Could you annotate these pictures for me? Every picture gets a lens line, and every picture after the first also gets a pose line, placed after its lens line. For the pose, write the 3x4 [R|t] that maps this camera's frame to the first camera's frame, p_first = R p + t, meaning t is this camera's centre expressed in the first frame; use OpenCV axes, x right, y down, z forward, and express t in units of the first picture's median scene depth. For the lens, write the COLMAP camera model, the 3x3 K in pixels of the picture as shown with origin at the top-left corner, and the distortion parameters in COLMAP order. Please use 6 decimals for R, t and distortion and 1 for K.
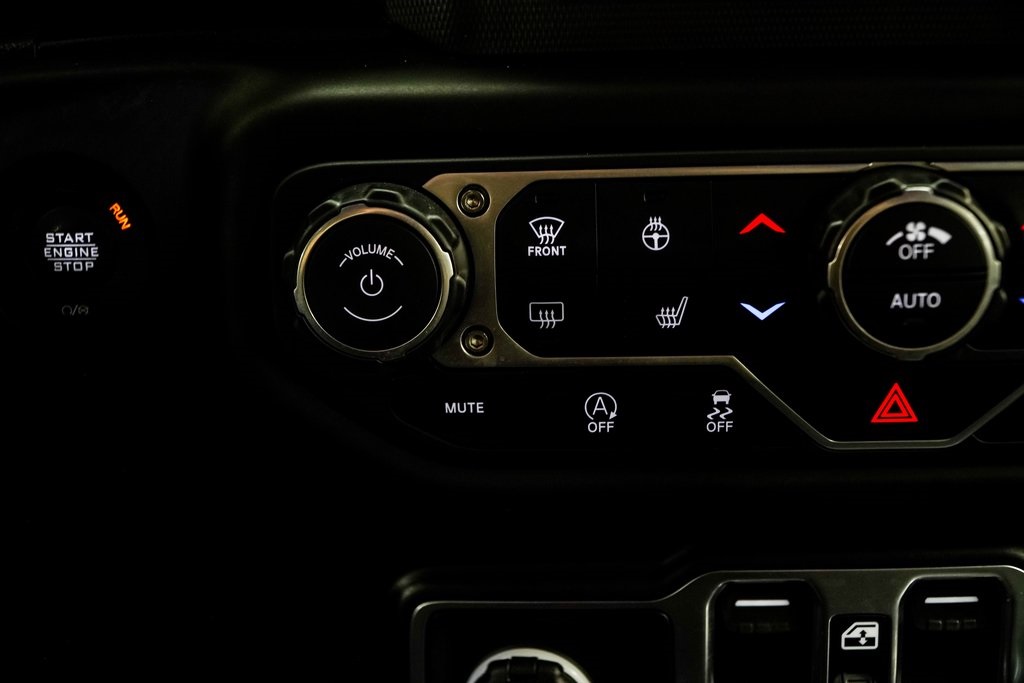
lens RADIAL K [[1585.2, 0, 487.9], [0, 1585.2, 338.3], [0, 0, 1]] dist [-0.034113, -0.172700]
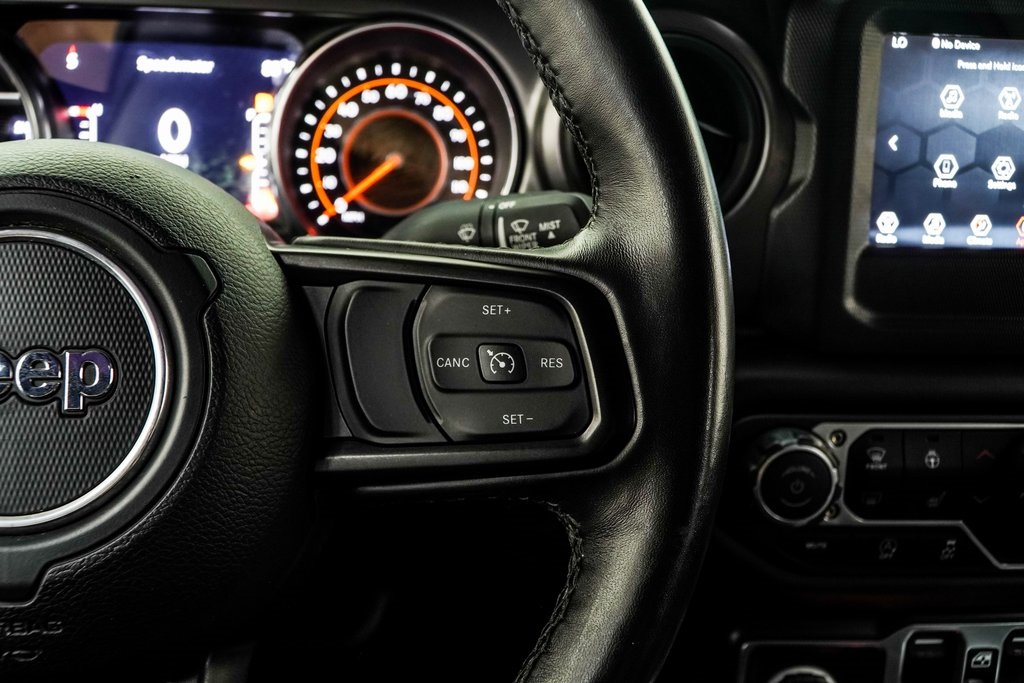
lens RADIAL K [[1138.6, 0, 485.4], [0, 1138.6, 342.2], [0, 0, 1]] dist [0.014347, -0.000274]
pose [[0.988141, 0.028885, 0.150806, -0.620388], [-0.029272, 0.999571, 0.000343, -0.187111], [-0.150731, -0.004753, 0.988563, -0.259200]]
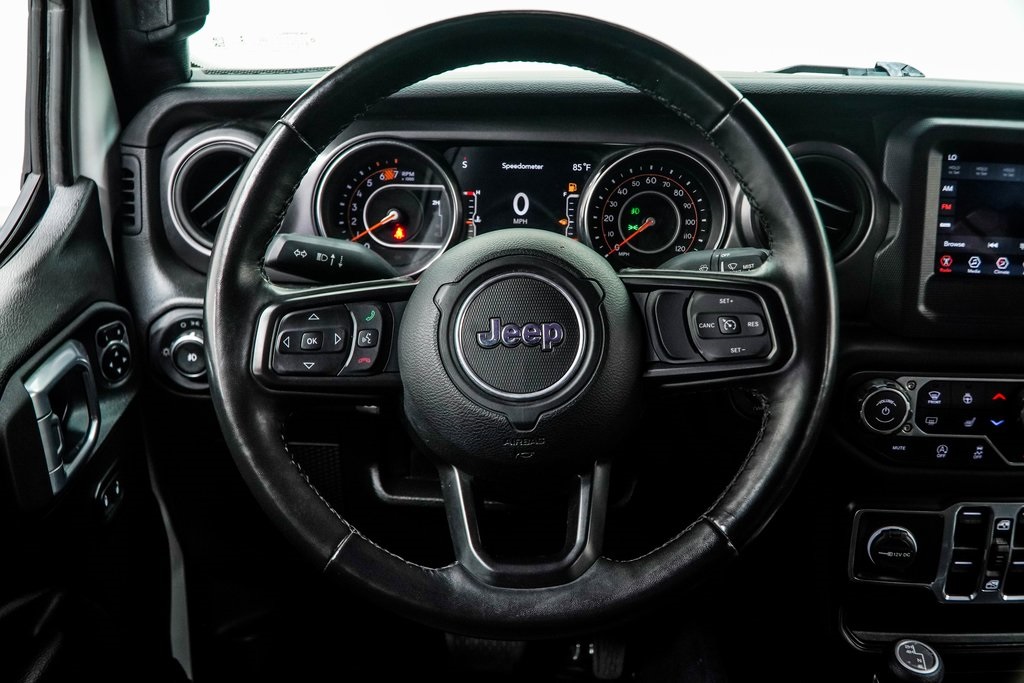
lens RADIAL K [[1133.8, 0, 488.1], [0, 1133.8, 347.0], [0, 0, 1]] dist [0.121774, -0.549203]
pose [[0.998909, 0.043851, 0.016049, -0.911663], [-0.044020, 0.998977, 0.010387, -0.150317], [-0.015577, -0.011082, 0.999817, -1.312847]]
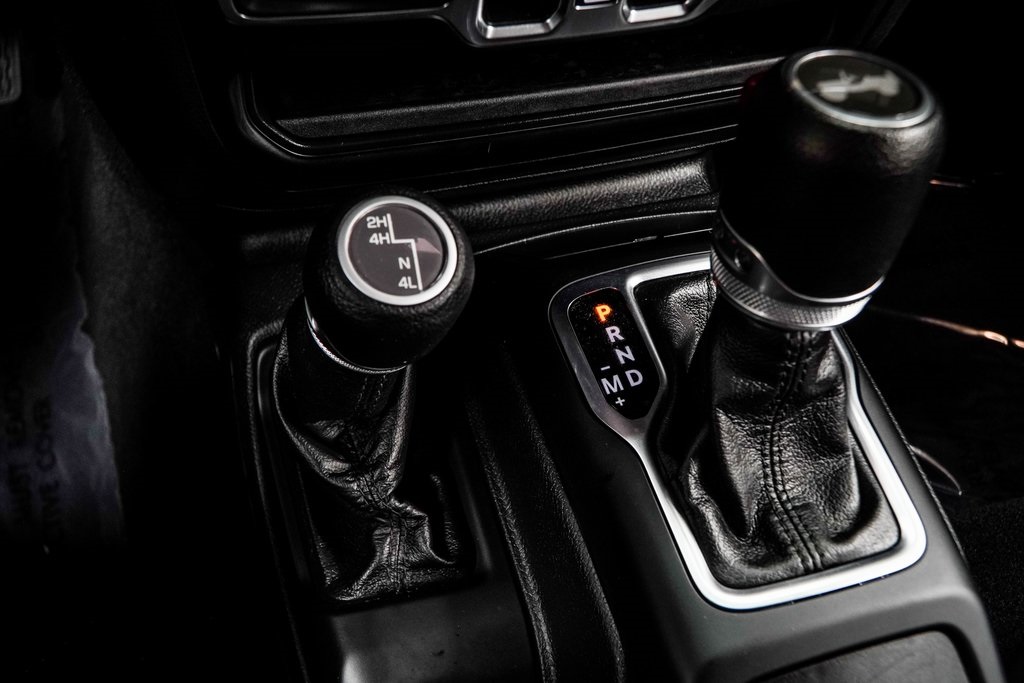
lens RADIAL K [[1030.2, 0, 493.7], [0, 1030.2, 344.3], [0, 0, 1]] dist [0.003283, -0.001864]
pose [[0.942625, -0.188243, 0.275723, -0.122377], [-0.029593, 0.775515, 0.630635, 0.029419], [-0.332540, -0.602612, 0.725449, 0.370222]]
